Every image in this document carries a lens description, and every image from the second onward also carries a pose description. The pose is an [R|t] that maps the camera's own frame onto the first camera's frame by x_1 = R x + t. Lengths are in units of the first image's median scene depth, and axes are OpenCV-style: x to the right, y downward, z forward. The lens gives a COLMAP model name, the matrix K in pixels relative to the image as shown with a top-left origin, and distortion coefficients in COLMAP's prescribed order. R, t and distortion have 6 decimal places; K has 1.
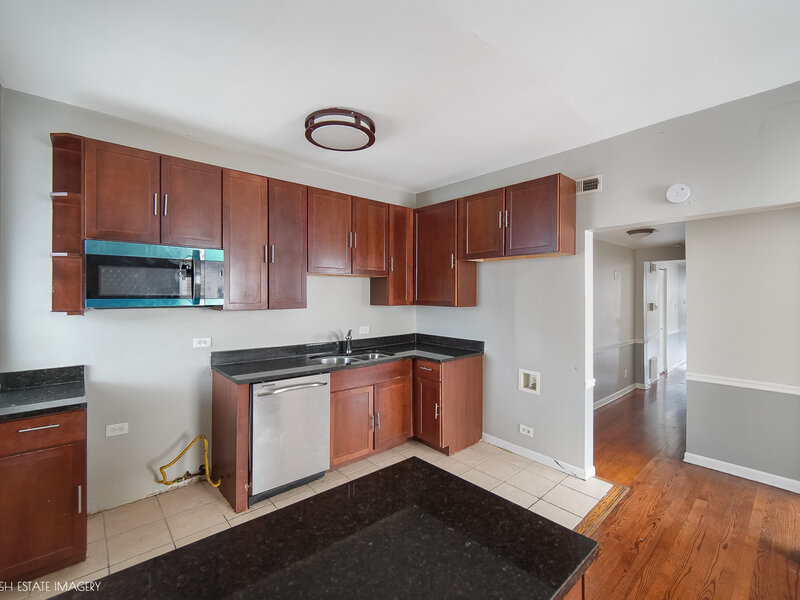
lens RADIAL K [[356.2, 0, 400.0], [0, 356.2, 294.2], [0, 0, 1]] dist [-0.003827, -0.000082]
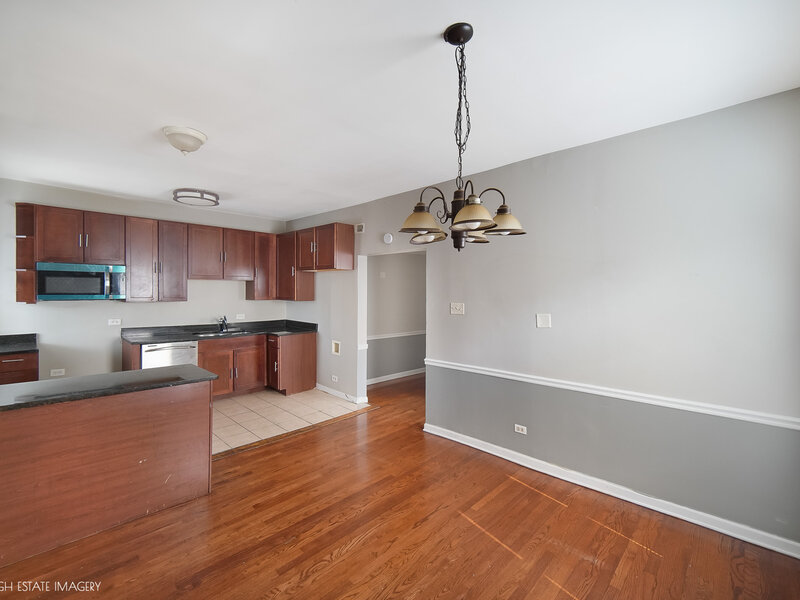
lens RADIAL K [[356.2, 0, 401.8], [0, 356.2, 294.9], [0, 0, 1]] dist [-0.003827, -0.000082]
pose [[0.996550, 0.005402, 0.082816, 0.578609], [-0.006453, 0.999902, 0.012433, -0.015040], [-0.082741, -0.012924, 0.996487, -0.677361]]
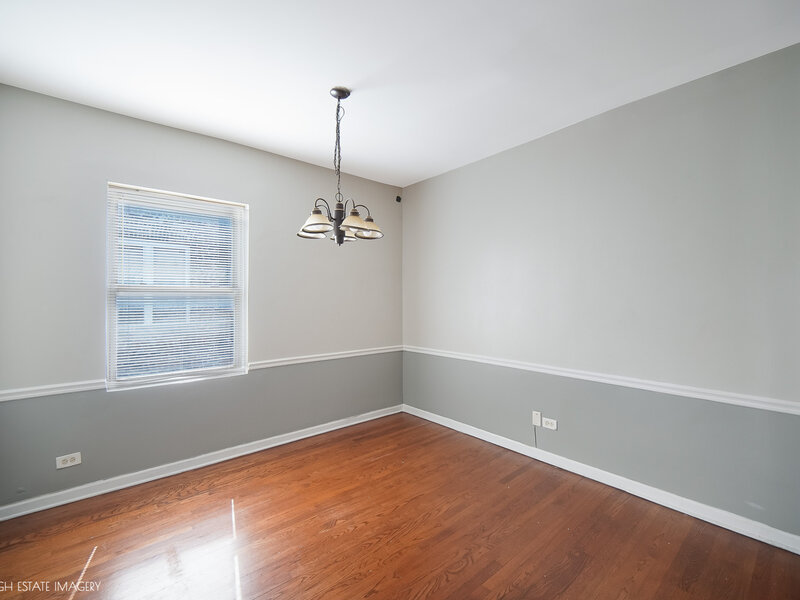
lens RADIAL K [[356.2, 0, 397.5], [0, 356.2, 300.2], [0, 0, 1]] dist [-0.003827, -0.000082]
pose [[-0.999817, 0.002316, 0.018991, 0.571943], [0.002277, 0.999995, -0.002065, 0.045283], [-0.018996, -0.002022, -0.999818, 0.648126]]
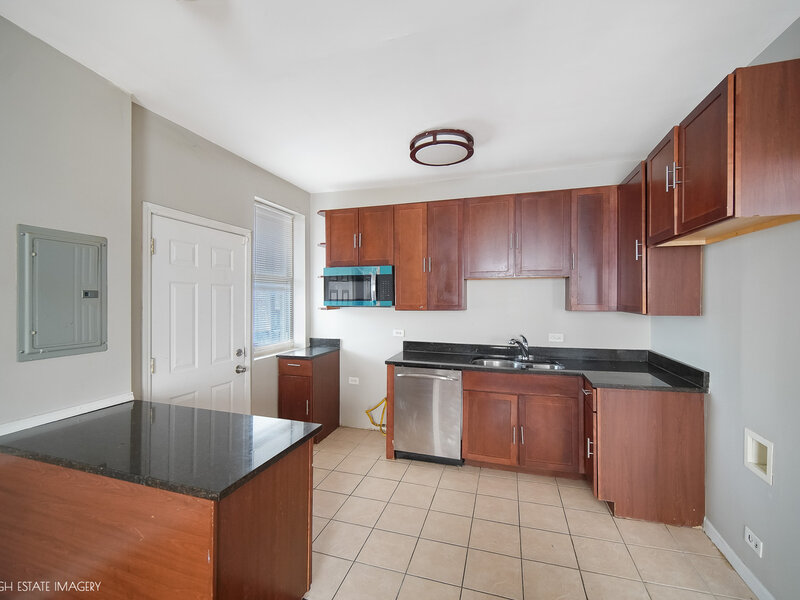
lens RADIAL K [[356.2, 0, 398.7], [0, 356.2, 301.5], [0, 0, 1]] dist [-0.003827, -0.000082]
pose [[0.517021, 0.003919, -0.855964, 0.600571], [0.003428, 0.999972, 0.006649, 0.003548], [0.855966, -0.006371, 0.516993, 0.273499]]
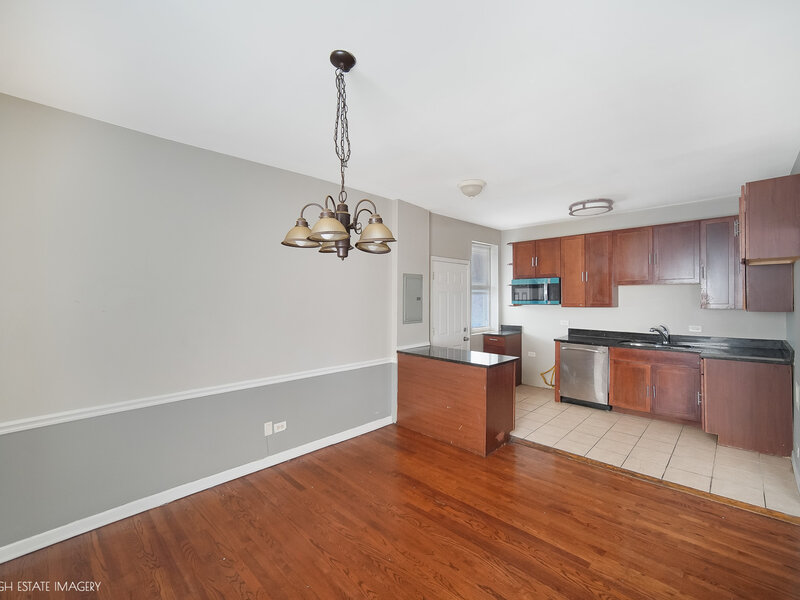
lens RADIAL K [[356.2, 0, 395.5], [0, 356.2, 297.7], [0, 0, 1]] dist [-0.003827, -0.000082]
pose [[0.069075, 0.000065, -0.997611, 1.318809], [0.007934, 0.999968, 0.000614, -0.013806], [0.997580, -0.007957, 0.069072, -0.084682]]
